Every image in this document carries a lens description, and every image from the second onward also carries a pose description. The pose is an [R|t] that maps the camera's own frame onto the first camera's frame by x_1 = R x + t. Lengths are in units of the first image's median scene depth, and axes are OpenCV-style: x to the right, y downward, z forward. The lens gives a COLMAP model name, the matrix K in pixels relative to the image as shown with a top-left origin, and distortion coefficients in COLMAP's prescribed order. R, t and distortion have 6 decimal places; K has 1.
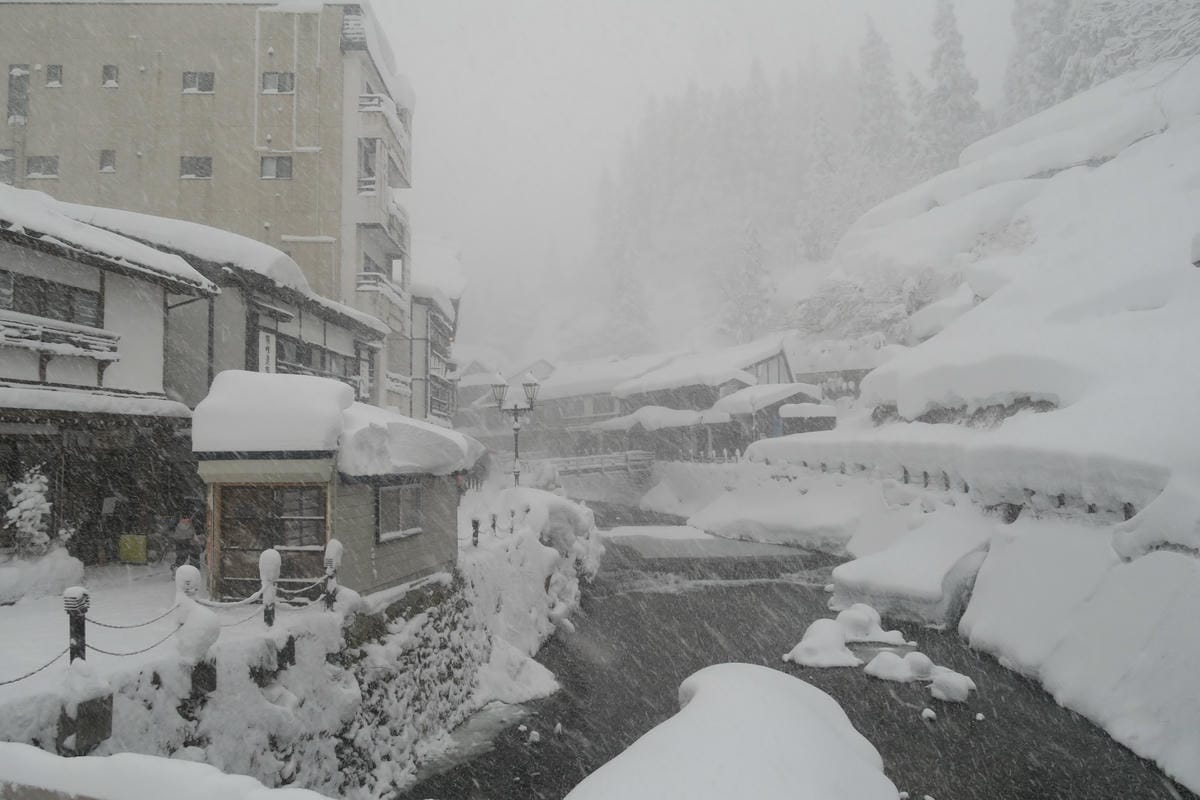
lens RADIAL K [[836.5, 0, 600.0], [0, 836.5, 400.0], [0, 0, 1]] dist [-0.006428, -0.001147]
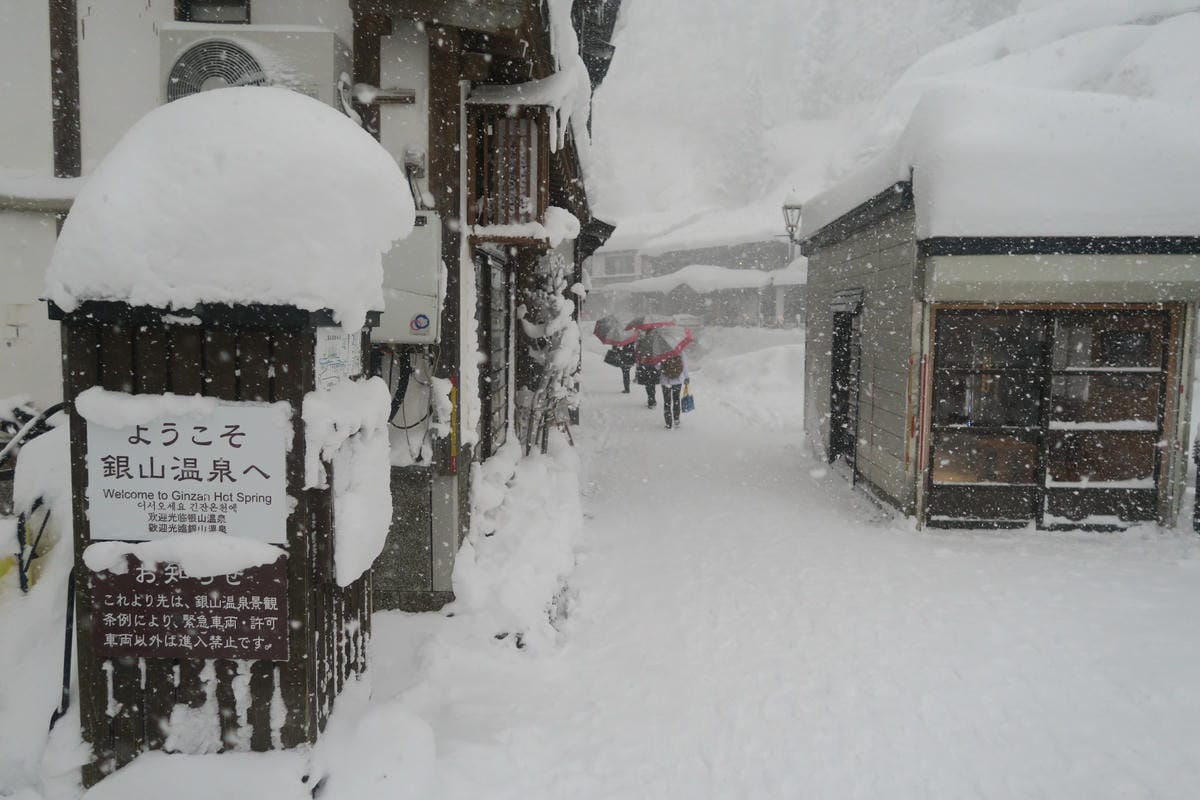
lens RADIAL K [[836.5, 0, 600.0], [0, 836.5, 400.0], [0, 0, 1]] dist [-0.006428, -0.001147]
pose [[0.990486, 0.008982, 0.137317, -0.165395], [-0.029431, 0.988605, 0.147629, 0.020650], [-0.134426, -0.150266, 0.979464, 0.117153]]
